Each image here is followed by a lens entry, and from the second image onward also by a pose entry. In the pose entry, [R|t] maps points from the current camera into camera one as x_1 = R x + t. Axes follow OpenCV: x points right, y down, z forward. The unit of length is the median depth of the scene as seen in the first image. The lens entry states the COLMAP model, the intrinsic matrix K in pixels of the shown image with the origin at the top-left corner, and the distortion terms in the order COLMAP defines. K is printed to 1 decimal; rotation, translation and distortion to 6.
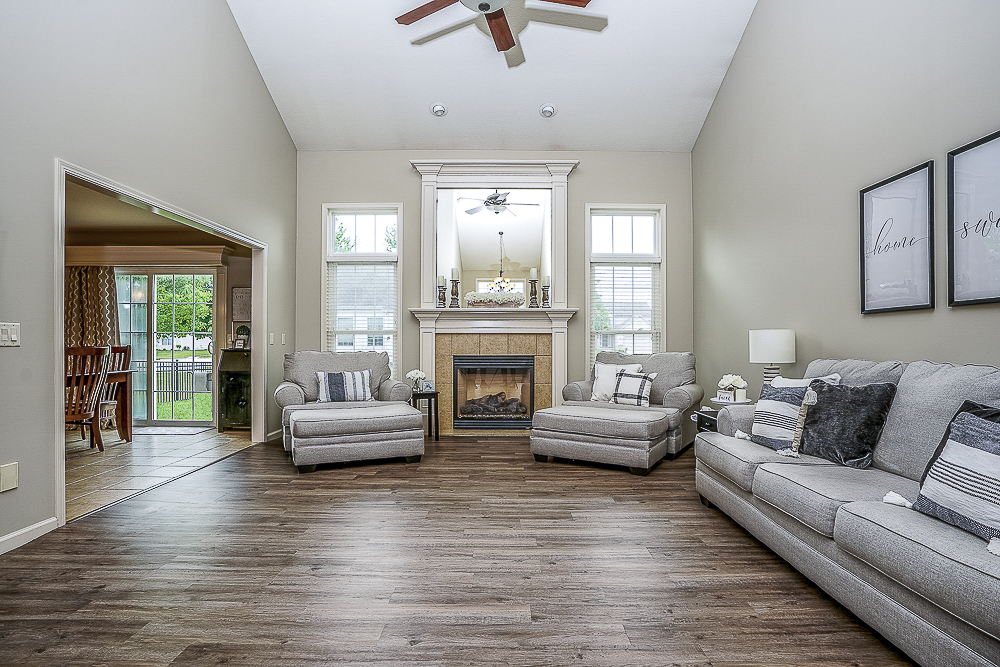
lens RADIAL K [[501.6, 0, 499.8], [0, 501.6, 336.8], [0, 0, 1]] dist [-0.002272, -0.000105]
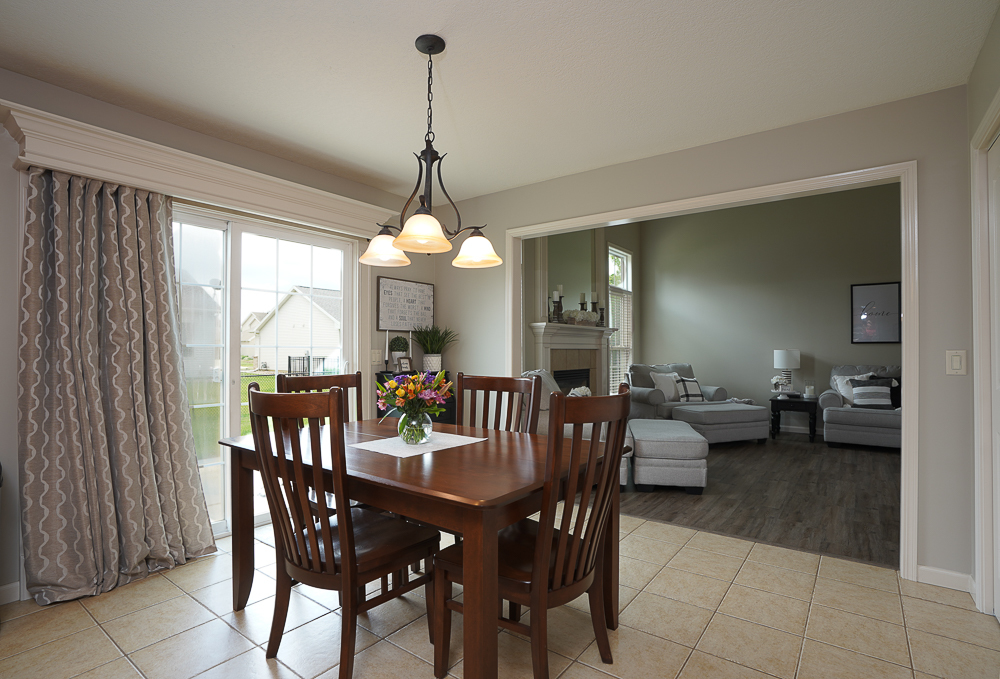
lens RADIAL K [[508.3, 0, 503.8], [0, 508.3, 346.8], [0, 0, 1]] dist [0.005460, 0.001895]
pose [[0.568557, 0.002976, 0.822639, -1.486769], [-0.007198, 0.999973, 0.001358, -0.019040], [-0.822613, -0.006694, 0.568563, 0.768542]]
